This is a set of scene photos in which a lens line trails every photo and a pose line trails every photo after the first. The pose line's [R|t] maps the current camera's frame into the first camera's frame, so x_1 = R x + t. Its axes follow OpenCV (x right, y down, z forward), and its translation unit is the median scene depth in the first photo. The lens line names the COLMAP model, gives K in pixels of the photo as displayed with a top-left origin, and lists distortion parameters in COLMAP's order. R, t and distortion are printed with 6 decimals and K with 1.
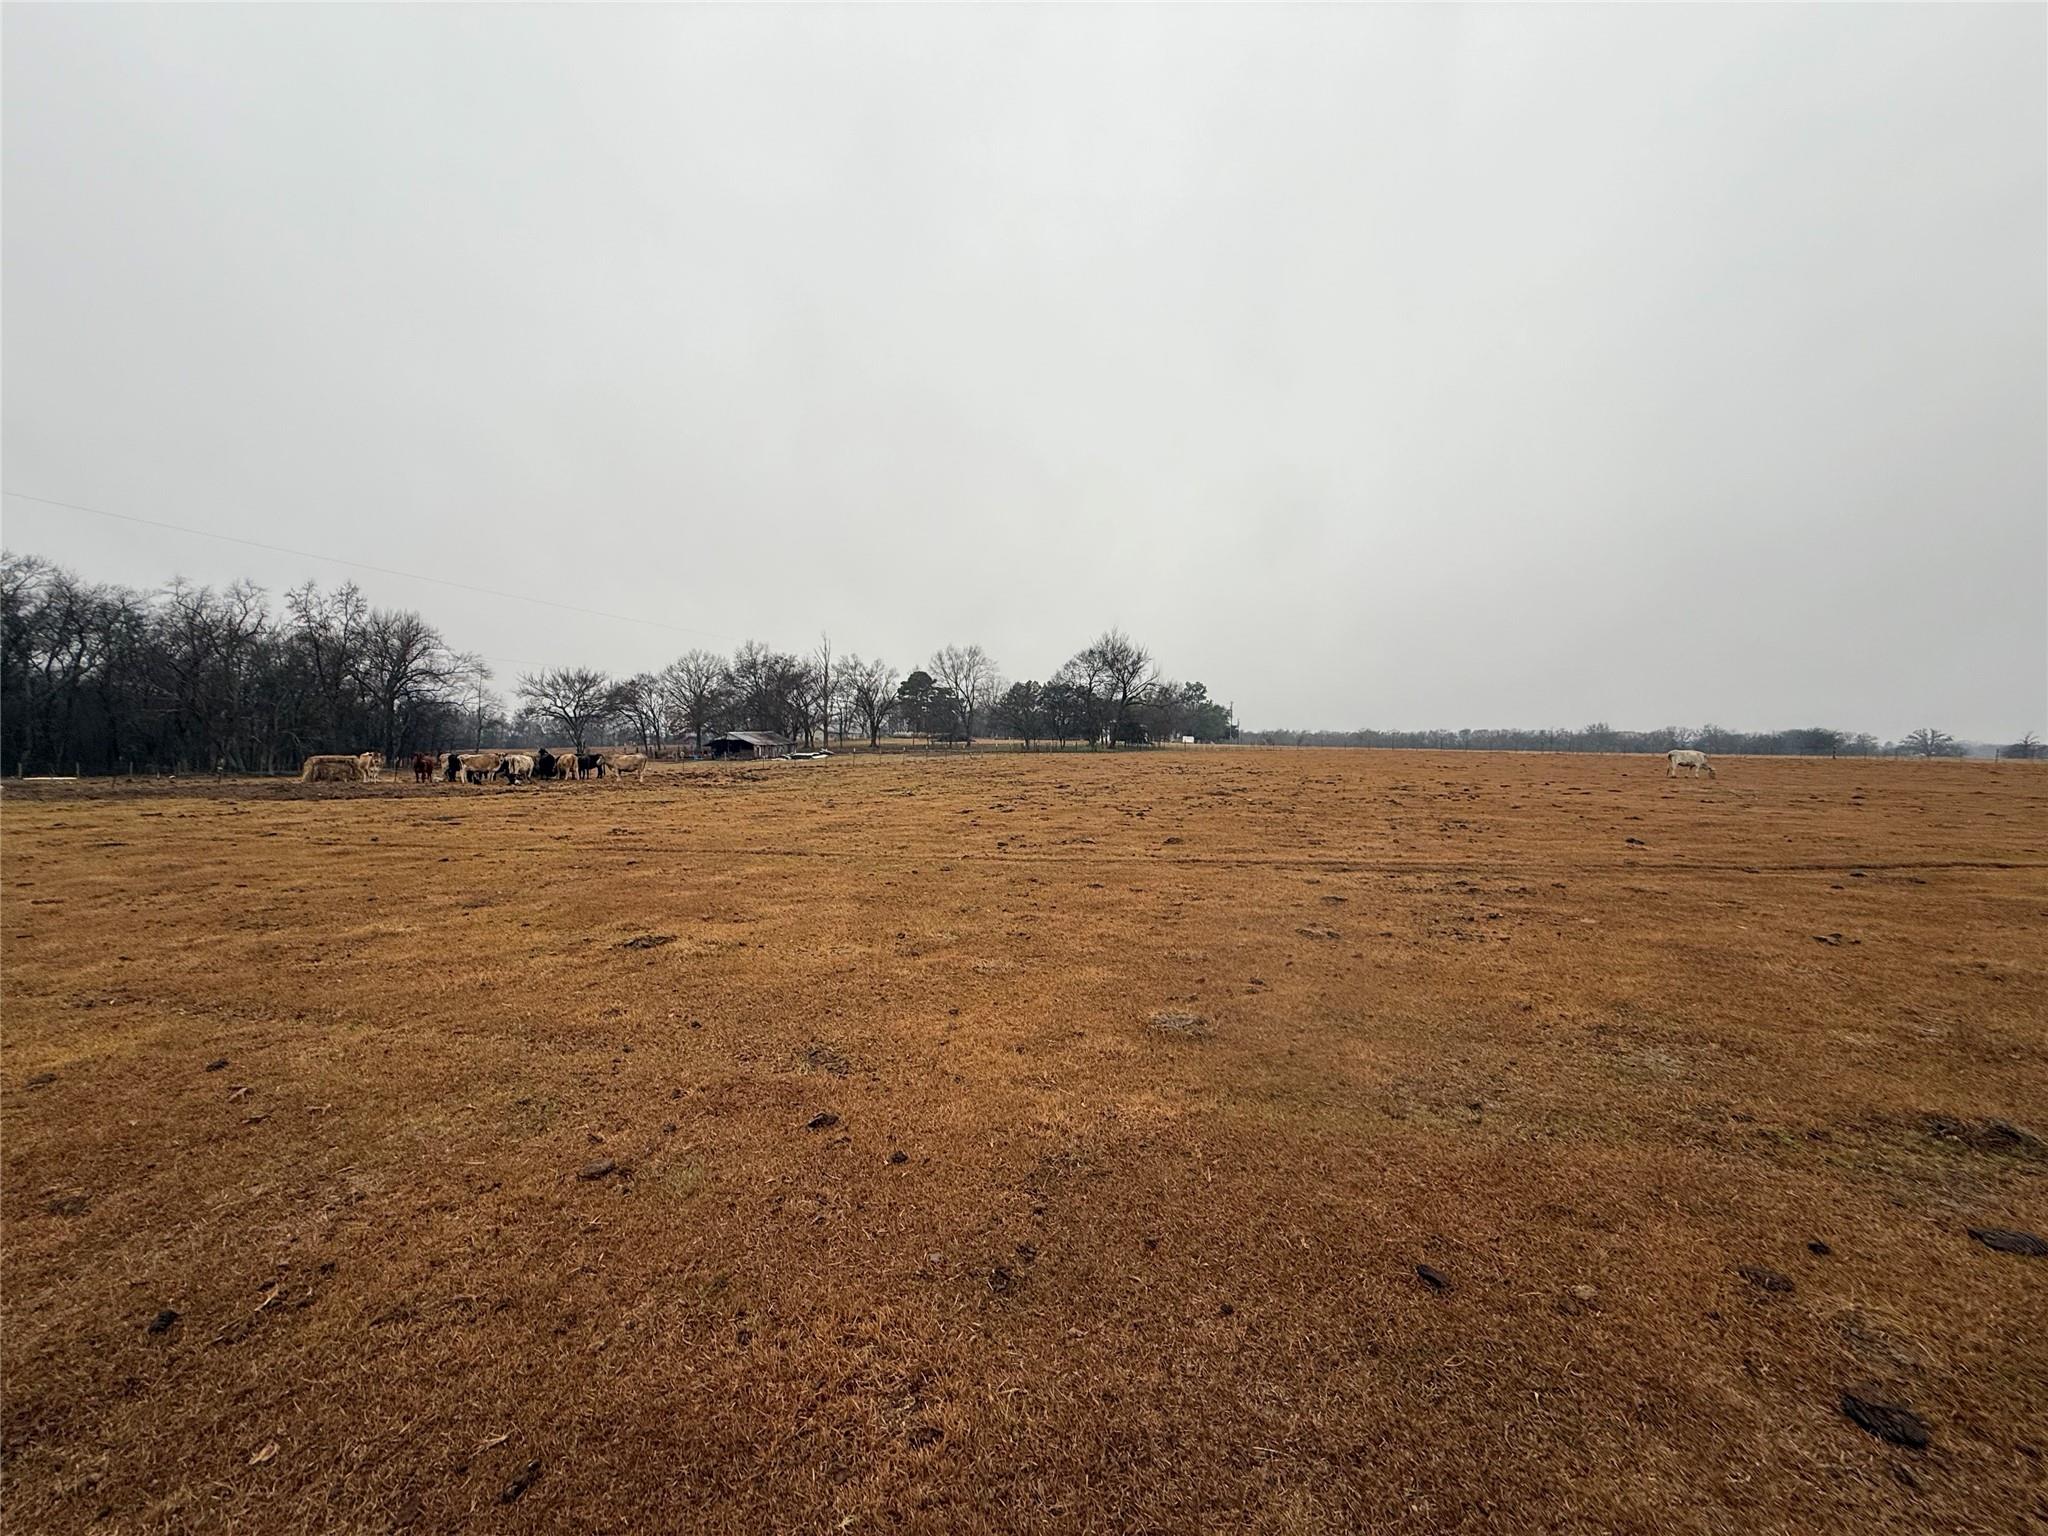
lens RADIAL K [[809.0, 0, 1019.9], [0, 809.0, 767.5], [0, 0, 1]] dist [-0.000522, 0.000533]
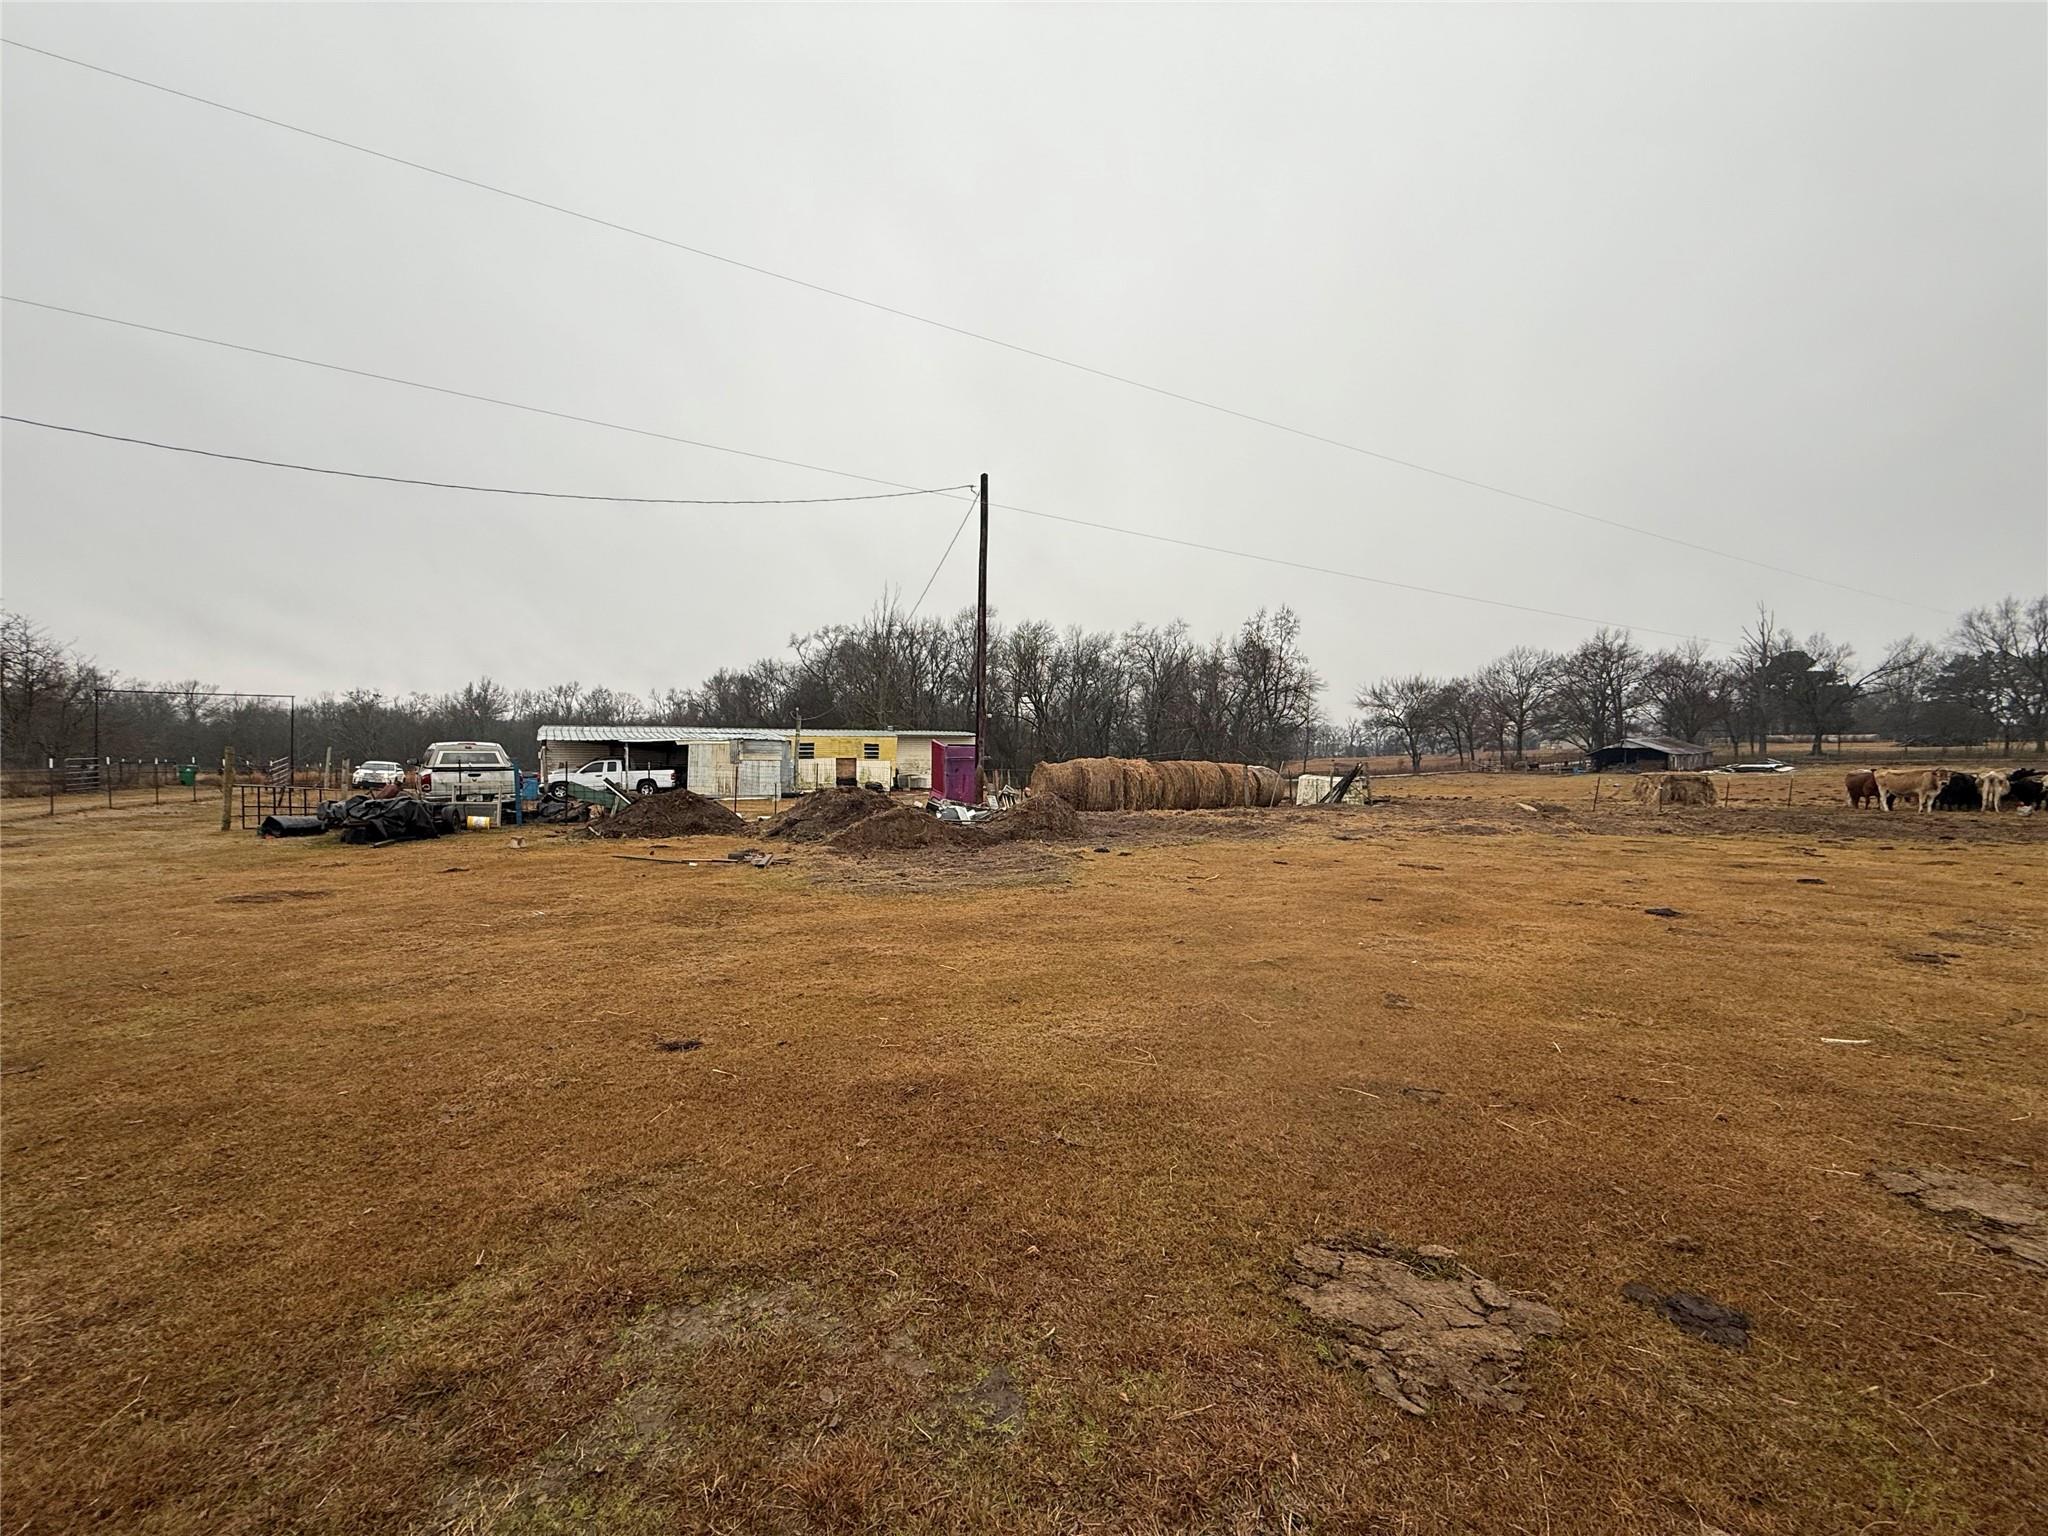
lens RADIAL K [[809.0, 0, 1019.9], [0, 809.0, 767.5], [0, 0, 1]] dist [-0.000522, 0.000533]
pose [[0.730203, 0.001280, -0.683229, -0.306843], [-0.009531, 0.999920, -0.008313, -0.002586], [0.683163, 0.012582, 0.730157, -0.018713]]
